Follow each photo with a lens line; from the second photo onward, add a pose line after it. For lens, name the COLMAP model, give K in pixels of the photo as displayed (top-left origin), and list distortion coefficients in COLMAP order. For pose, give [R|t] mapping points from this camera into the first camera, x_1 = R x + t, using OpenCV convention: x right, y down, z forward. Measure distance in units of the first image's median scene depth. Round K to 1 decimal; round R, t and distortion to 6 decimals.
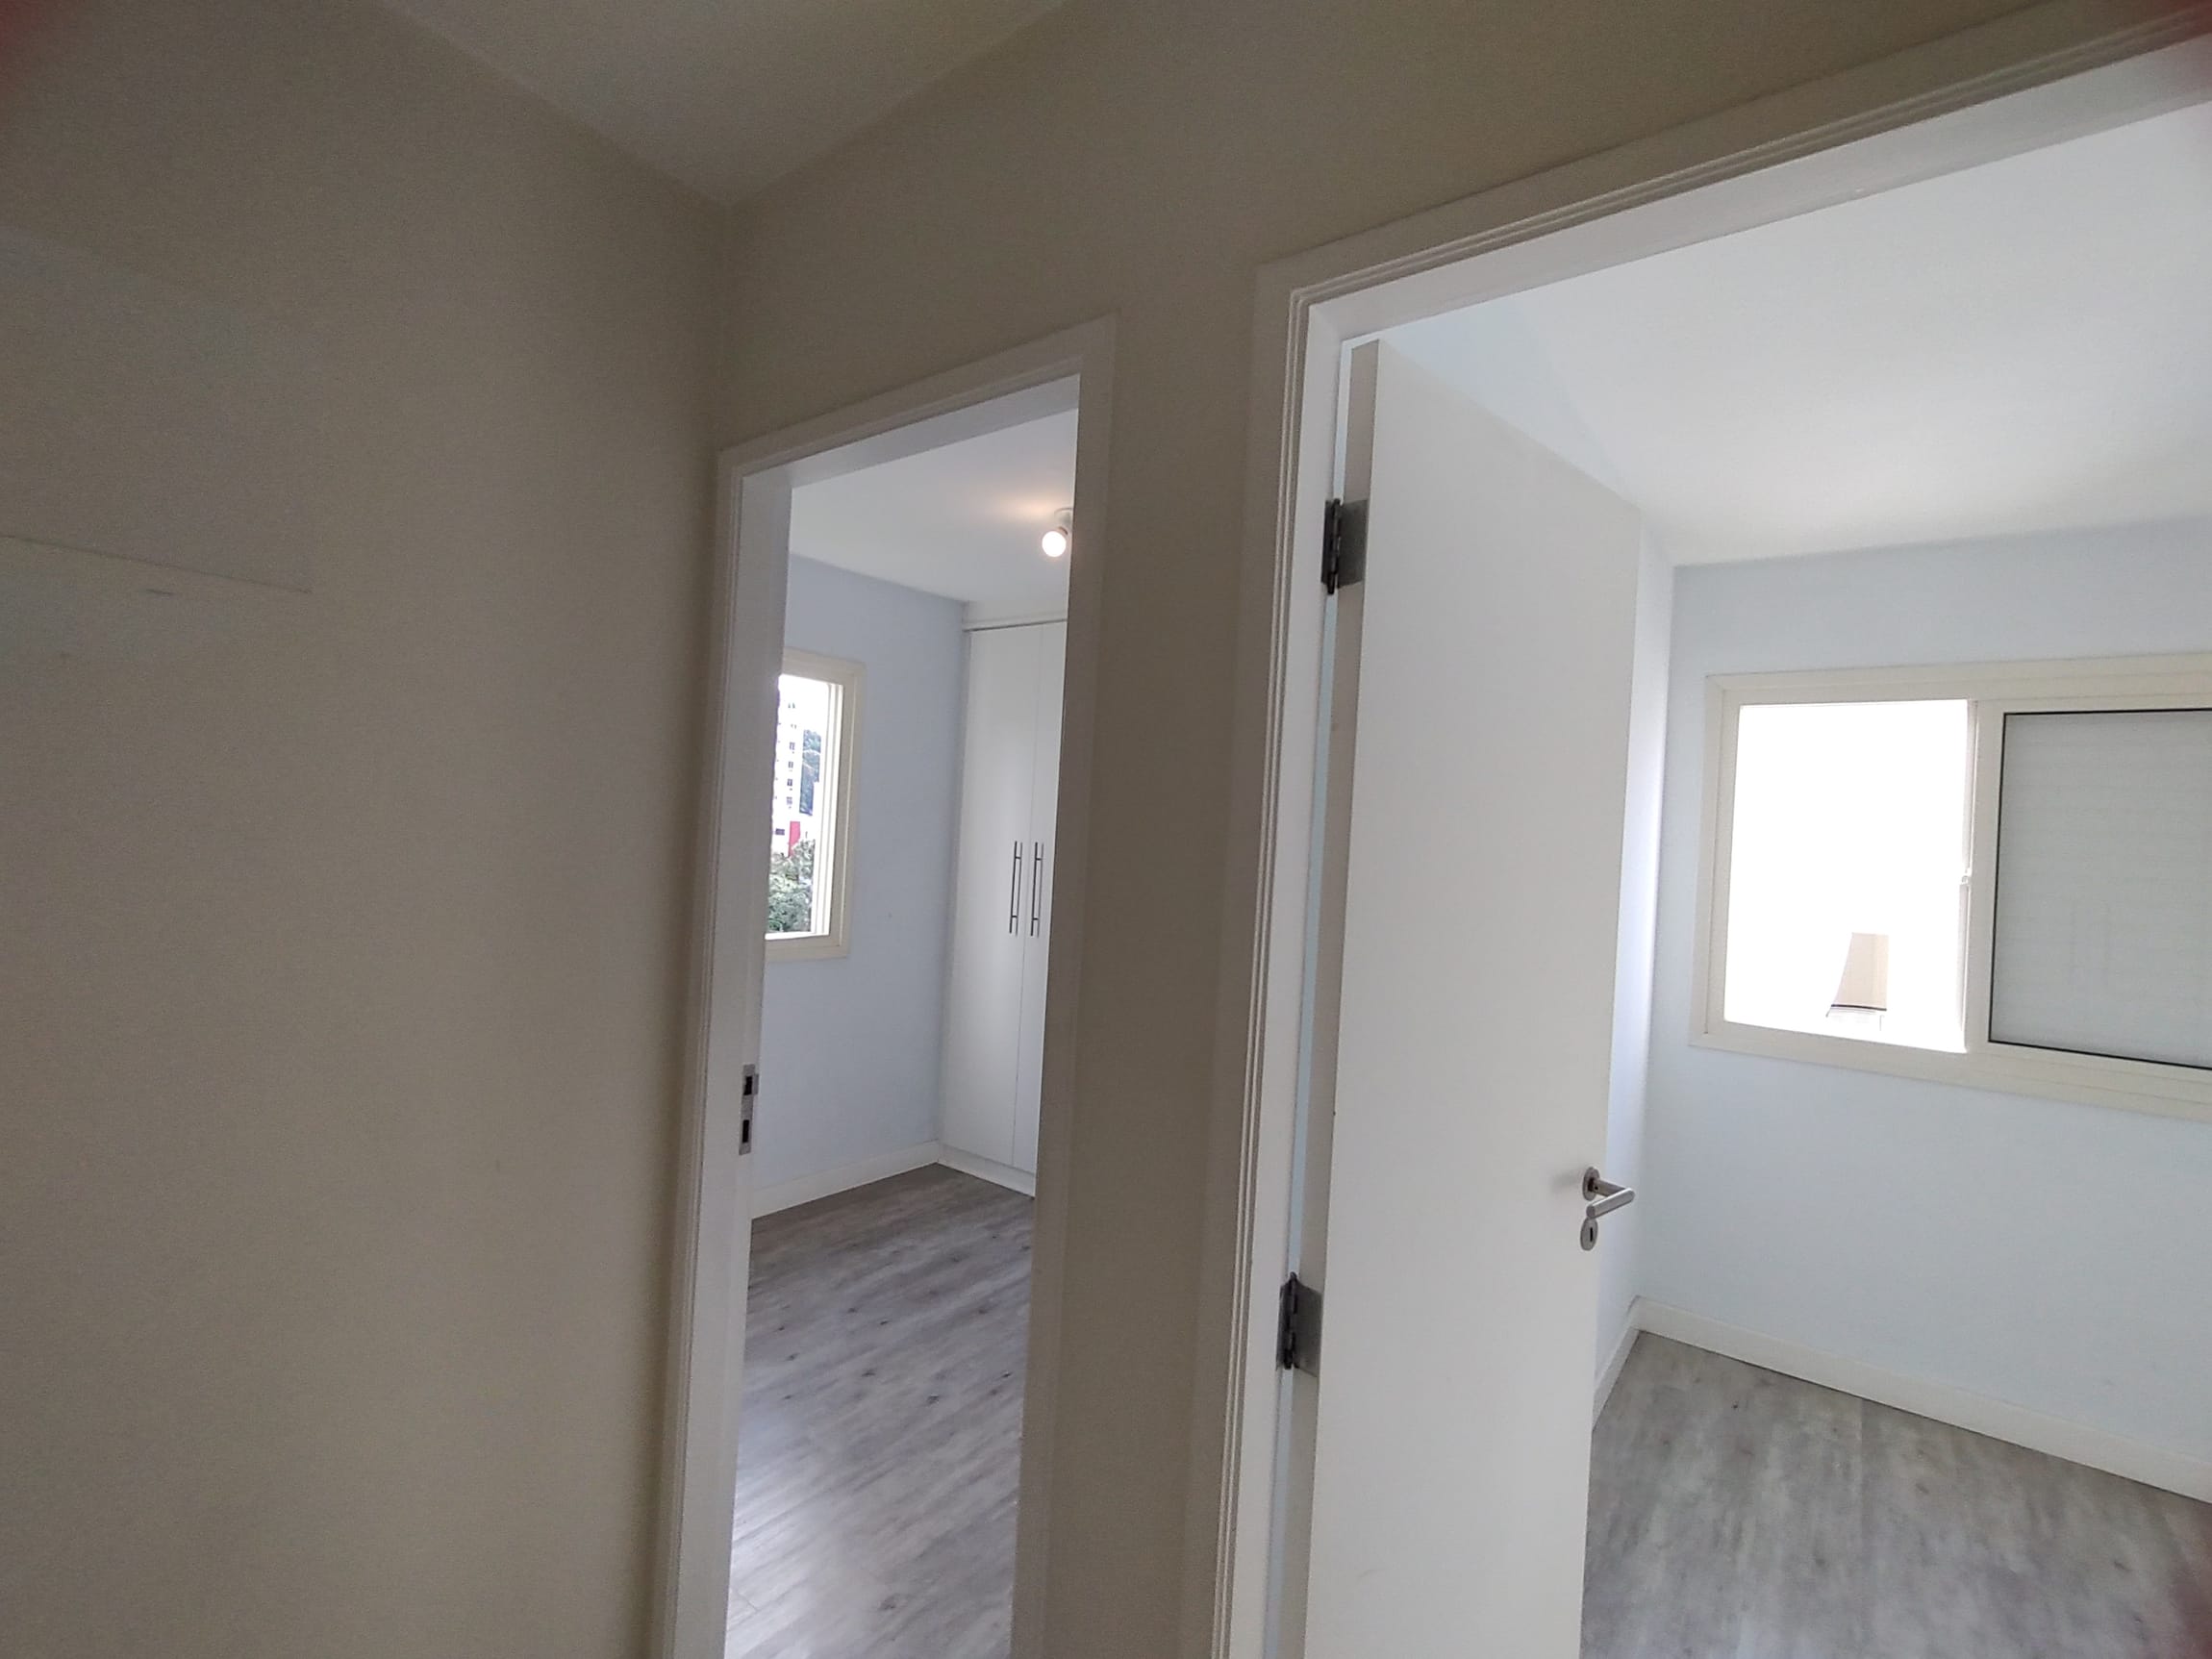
lens RADIAL K [[1010.4, 0, 1107.4], [0, 1010.4, 825.4], [0, 0, 1]] dist [0.005321, -0.000867]
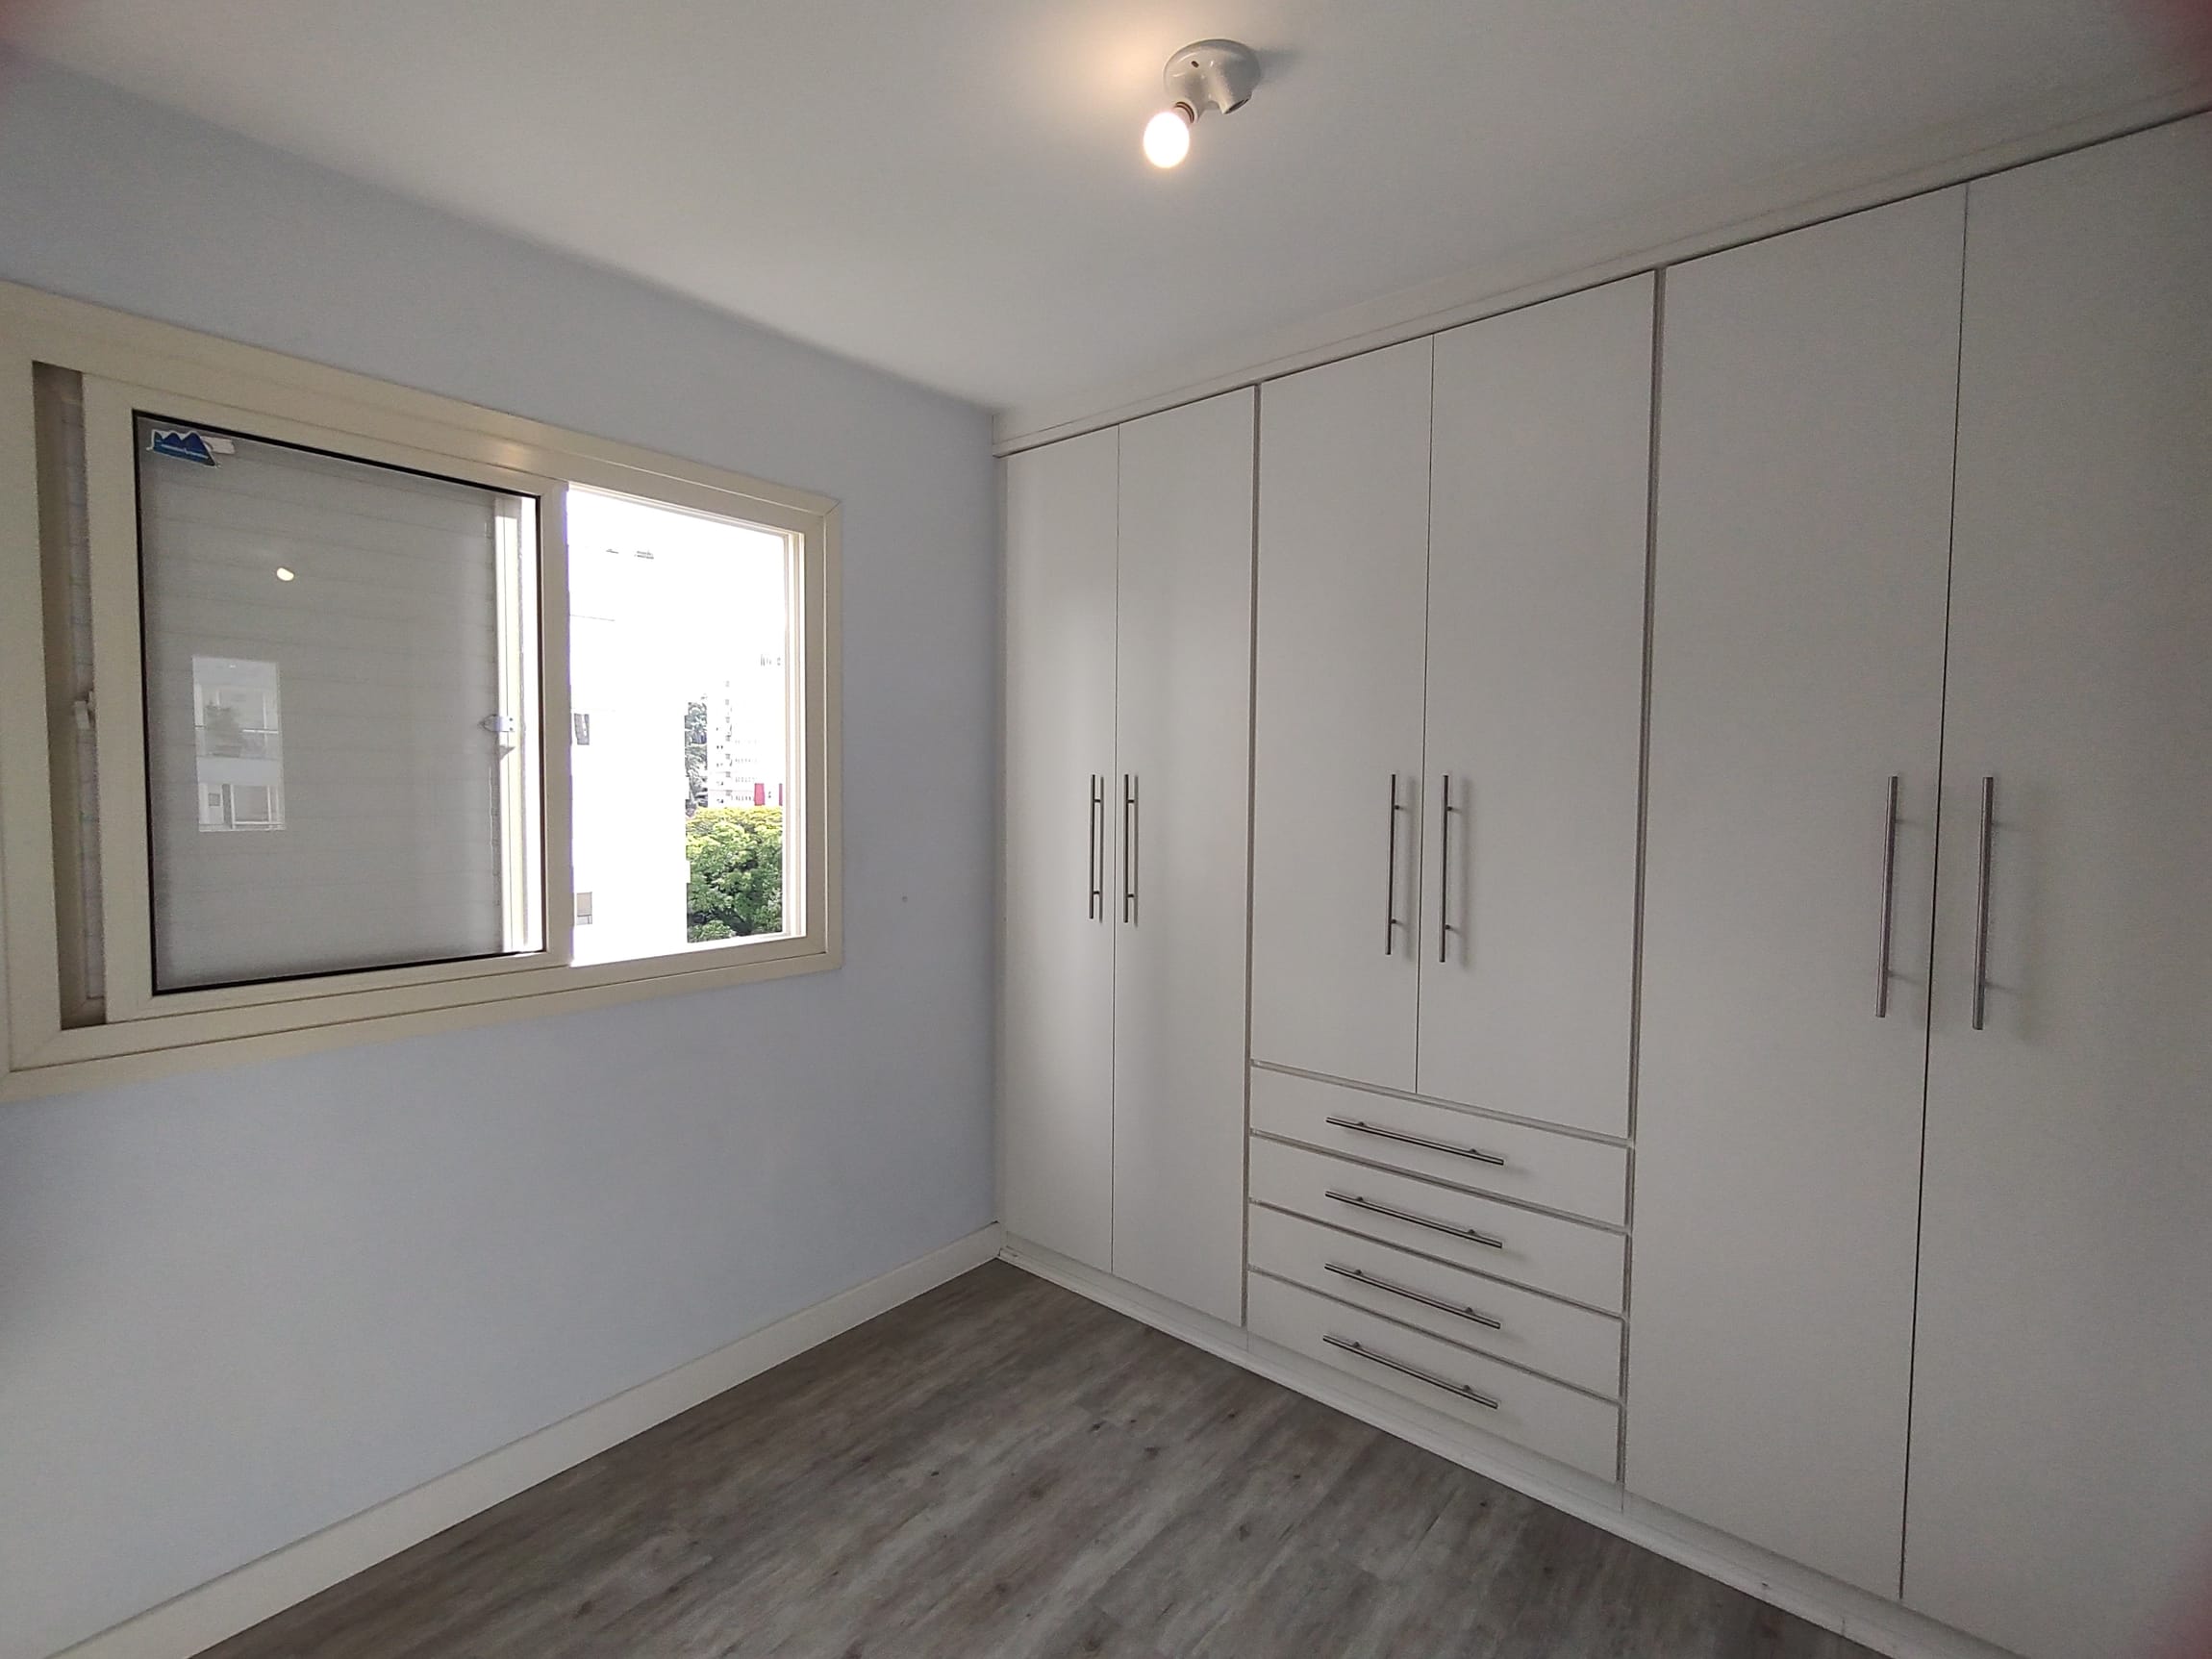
lens RADIAL K [[1010.4, 0, 1105.9], [0, 1010.4, 825.8], [0, 0, 1]] dist [0.005321, -0.000867]
pose [[0.997768, -0.045536, -0.048836, -0.066703], [0.047794, 0.997793, 0.046100, 0.023120], [0.046629, -0.048331, 0.997742, 0.455918]]
